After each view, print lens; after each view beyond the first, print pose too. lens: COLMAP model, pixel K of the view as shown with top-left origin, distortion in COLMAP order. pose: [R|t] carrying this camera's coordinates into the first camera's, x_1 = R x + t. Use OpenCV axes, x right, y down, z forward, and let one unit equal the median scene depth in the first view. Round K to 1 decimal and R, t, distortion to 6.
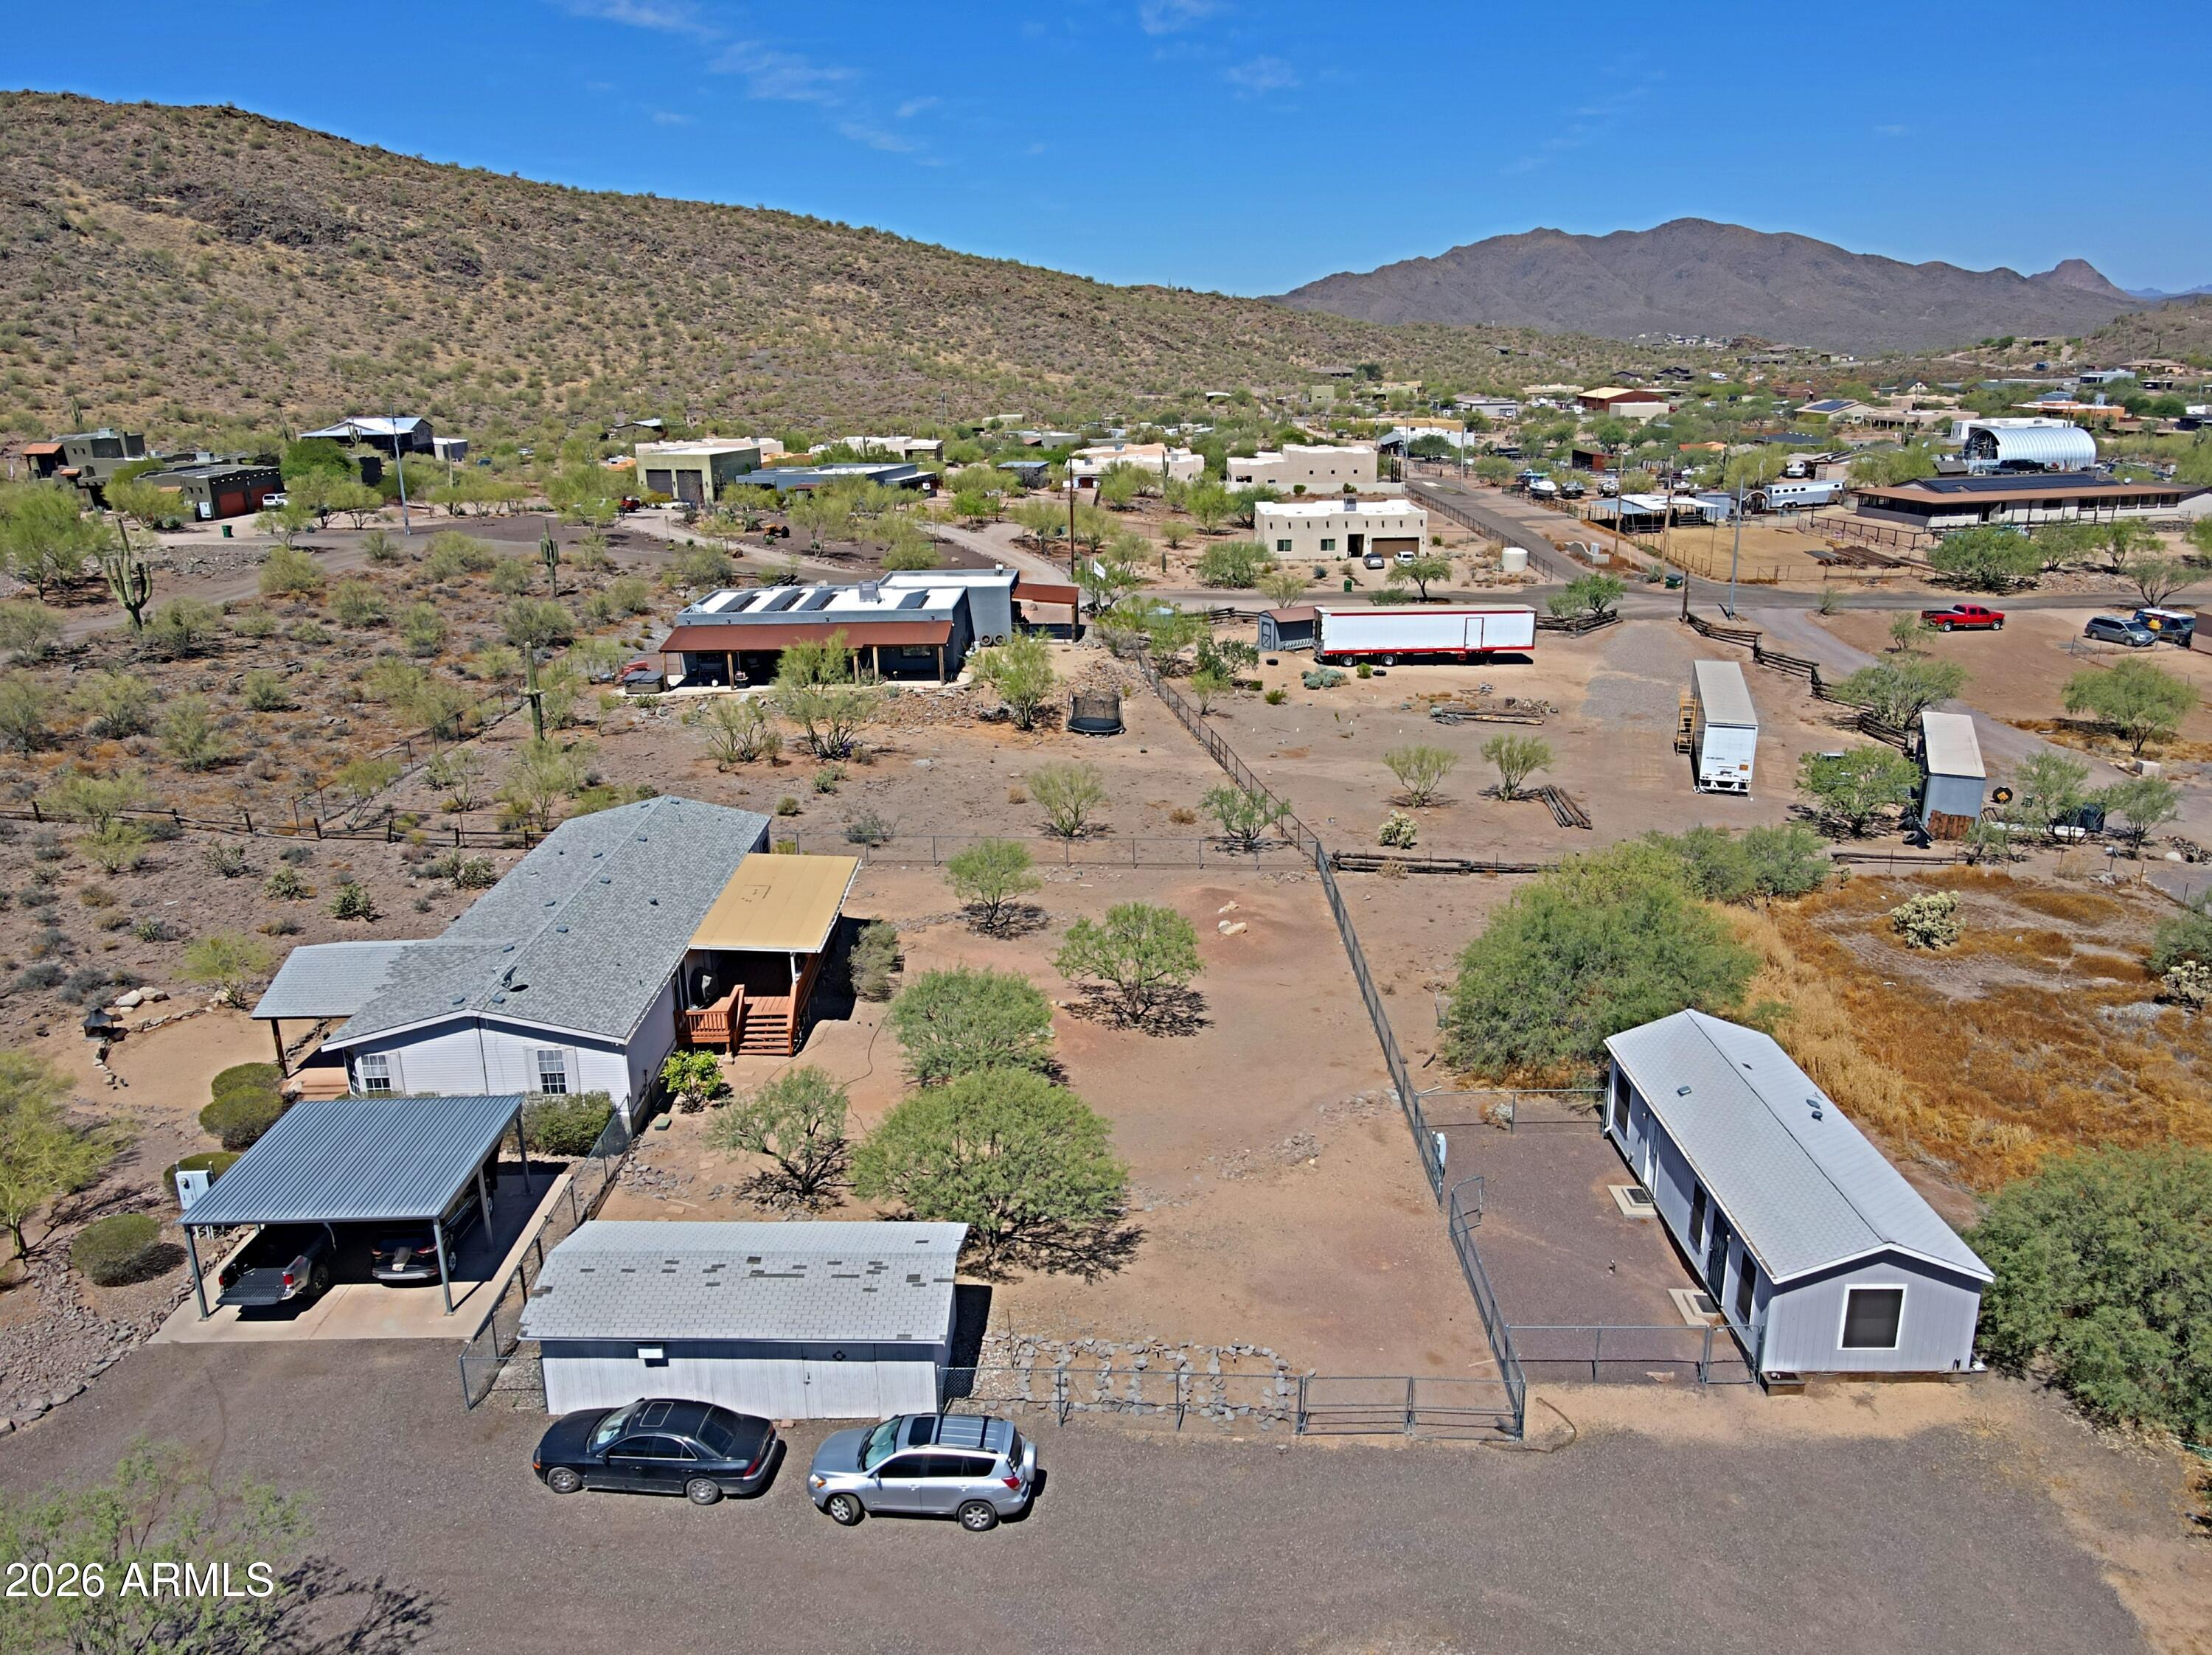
lens RADIAL K [[1621.0, 0, 1107.6], [0, 1621.0, 820.6], [0, 0, 1]] dist [0.009787, 0.016628]
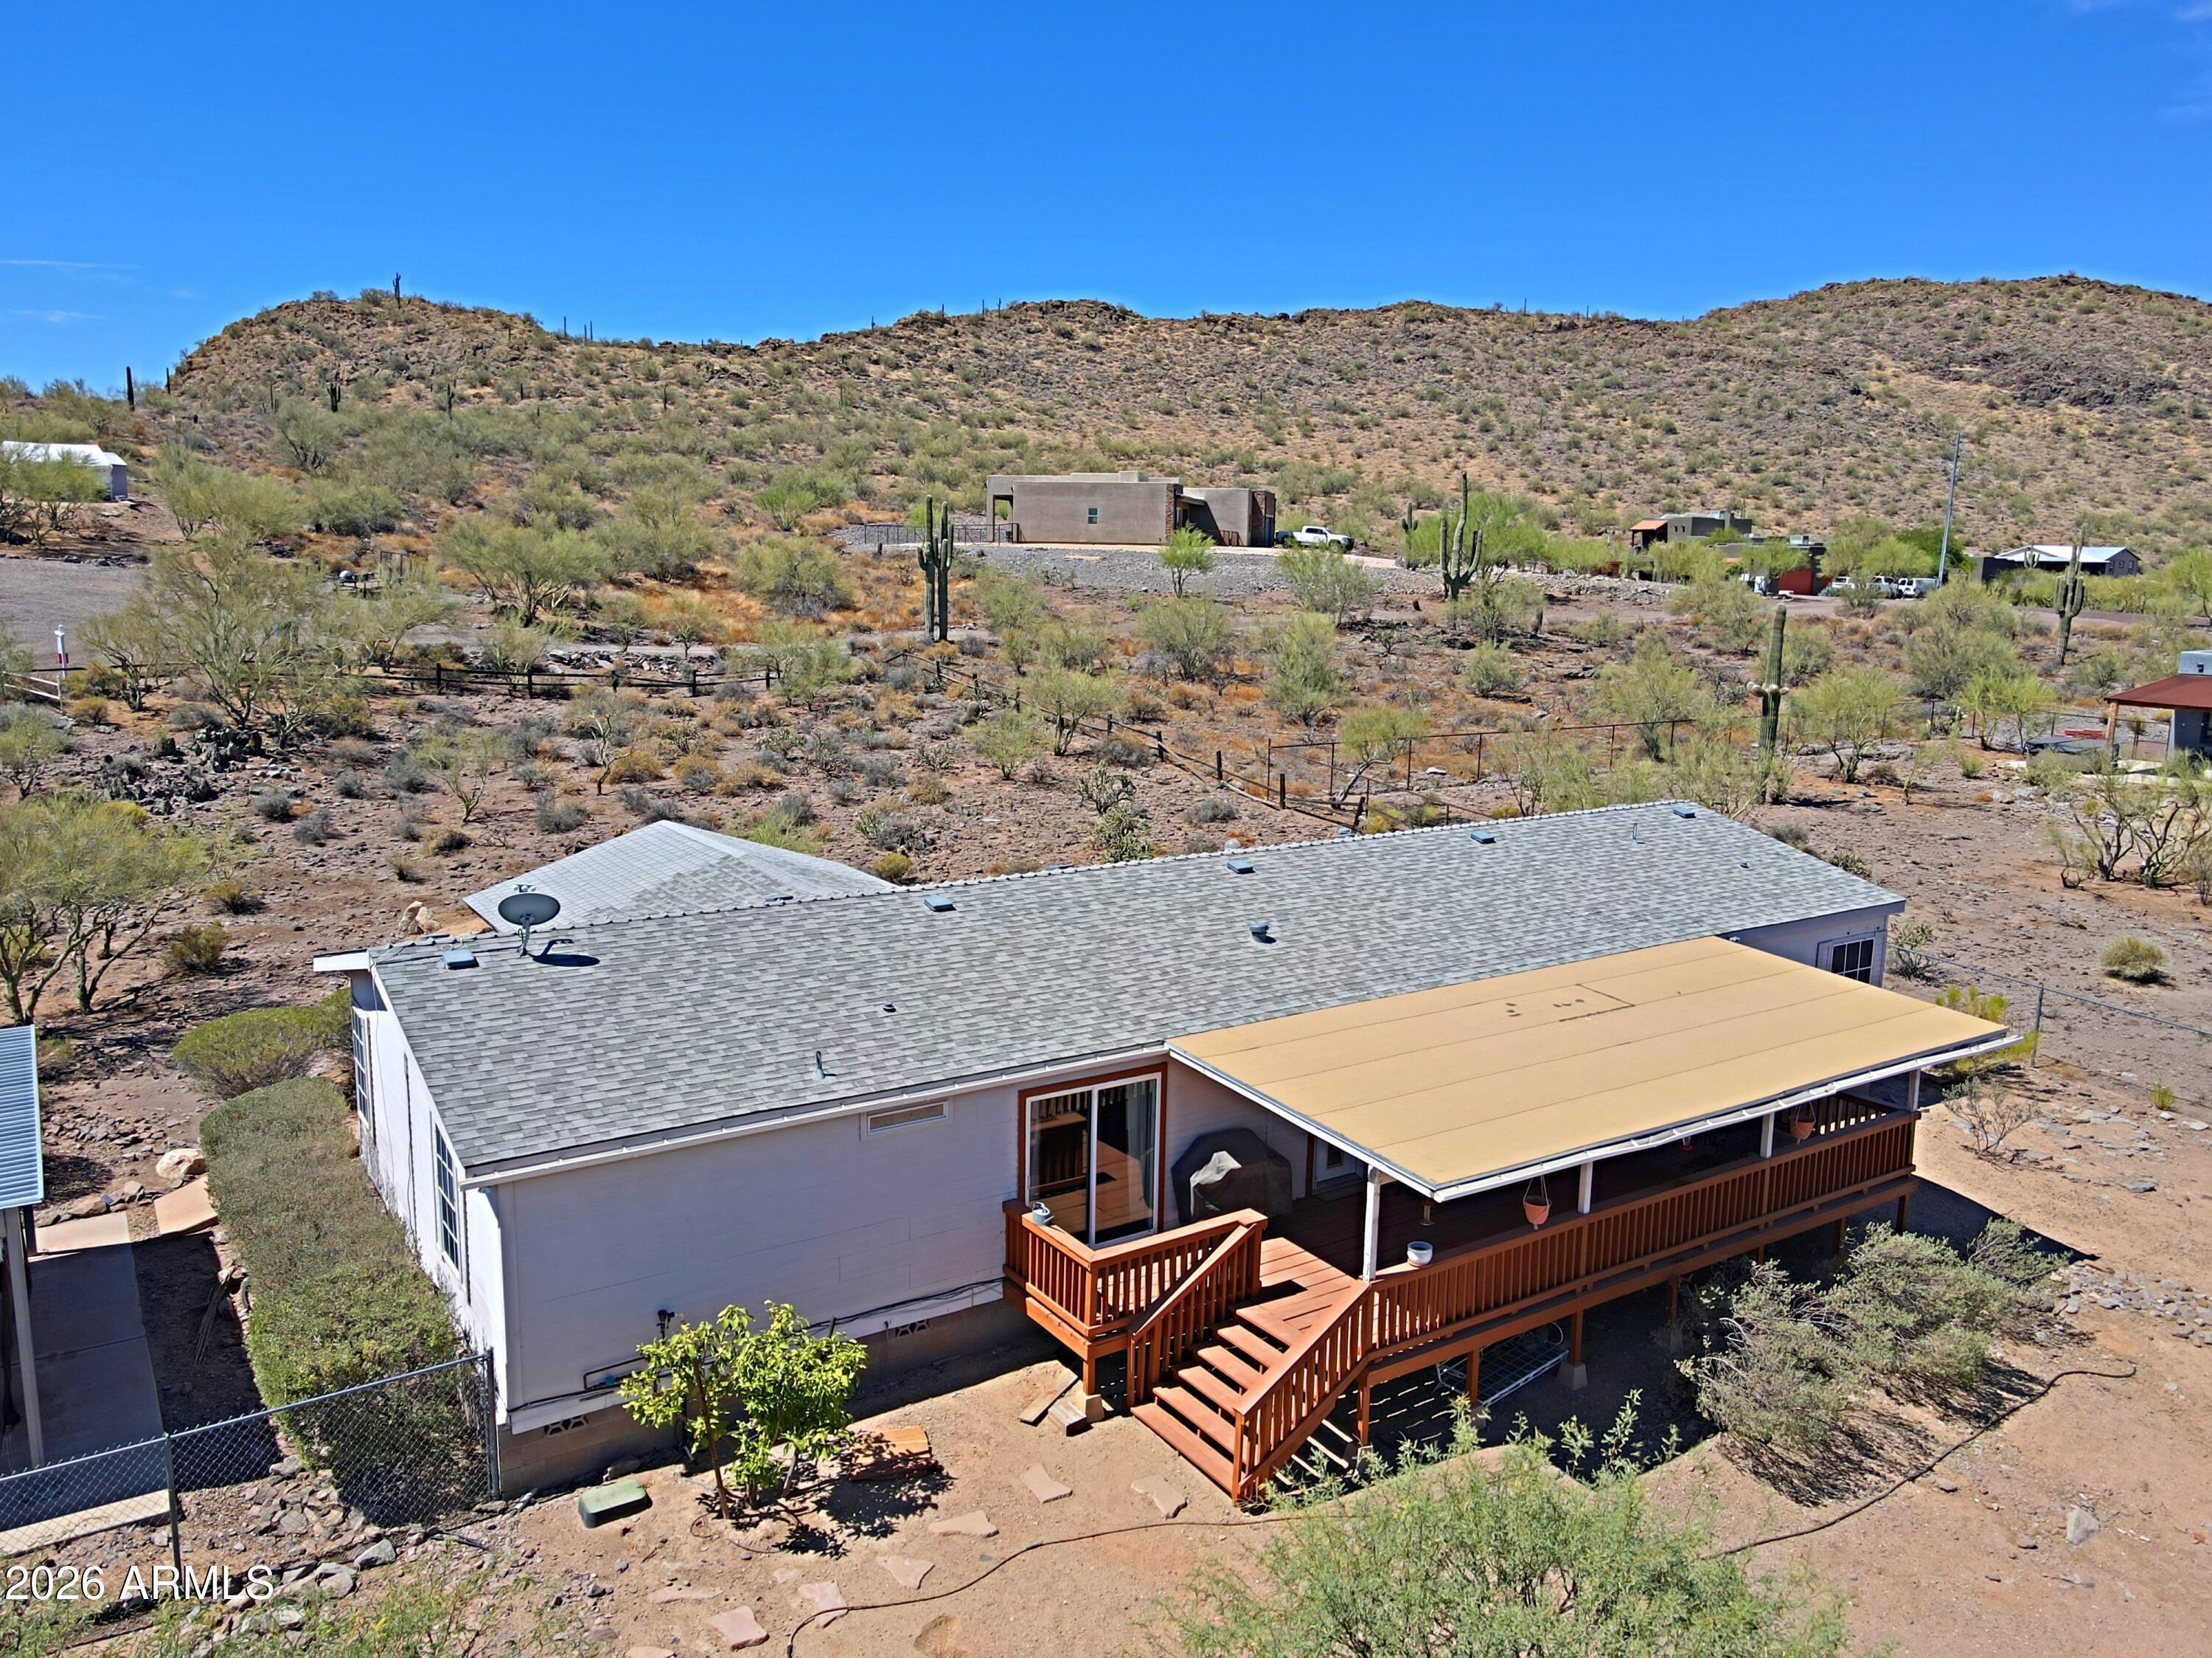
lens RADIAL K [[1621.4, 0, 1115.0], [0, 1621.4, 826.1], [0, 0, 1]] dist [0.009787, 0.016628]
pose [[0.546138, 0.172655, -0.819710, 0.002868], [-0.267382, 0.963273, 0.024748, 0.008322], [0.793877, 0.205660, 0.572244, 0.246274]]
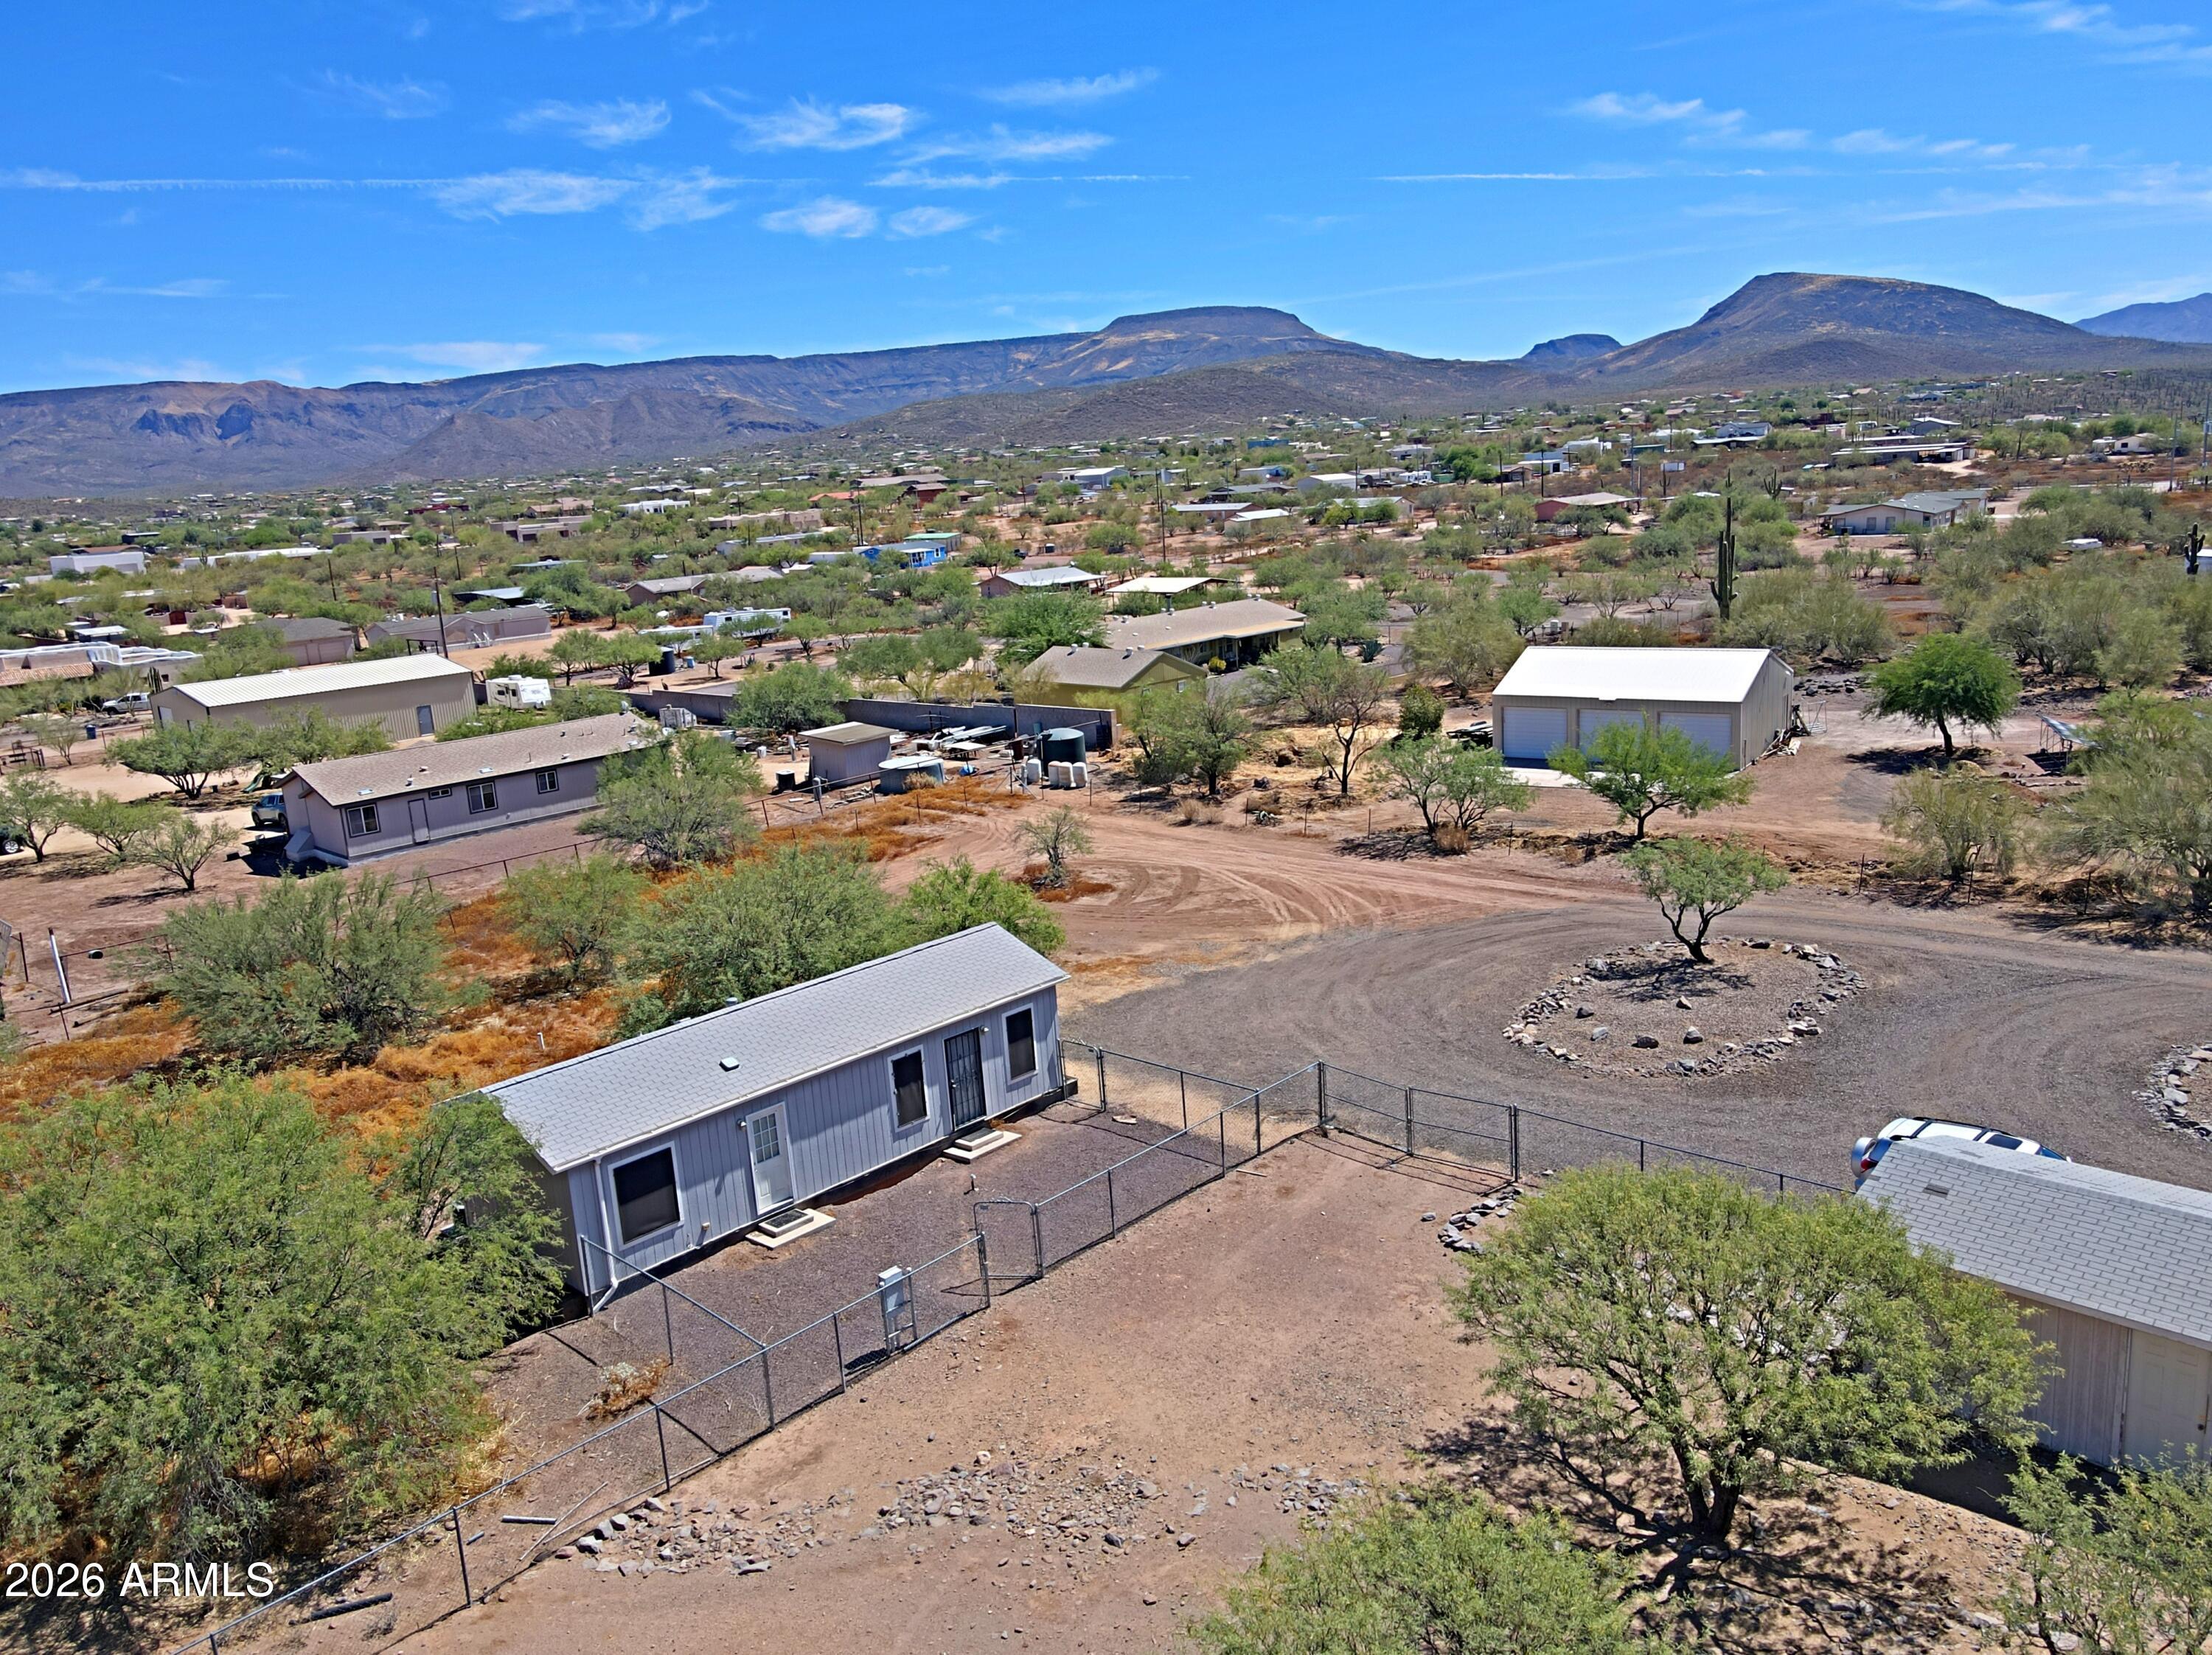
lens RADIAL K [[1621.0, 0, 1111.2], [0, 1621.0, 827.6], [0, 0, 1]] dist [0.009787, 0.016628]
pose [[-0.725366, -0.089185, 0.682562, -0.064794], [0.267052, 0.877452, 0.398449, -0.043340], [-0.634451, 0.471301, -0.612657, 0.329211]]
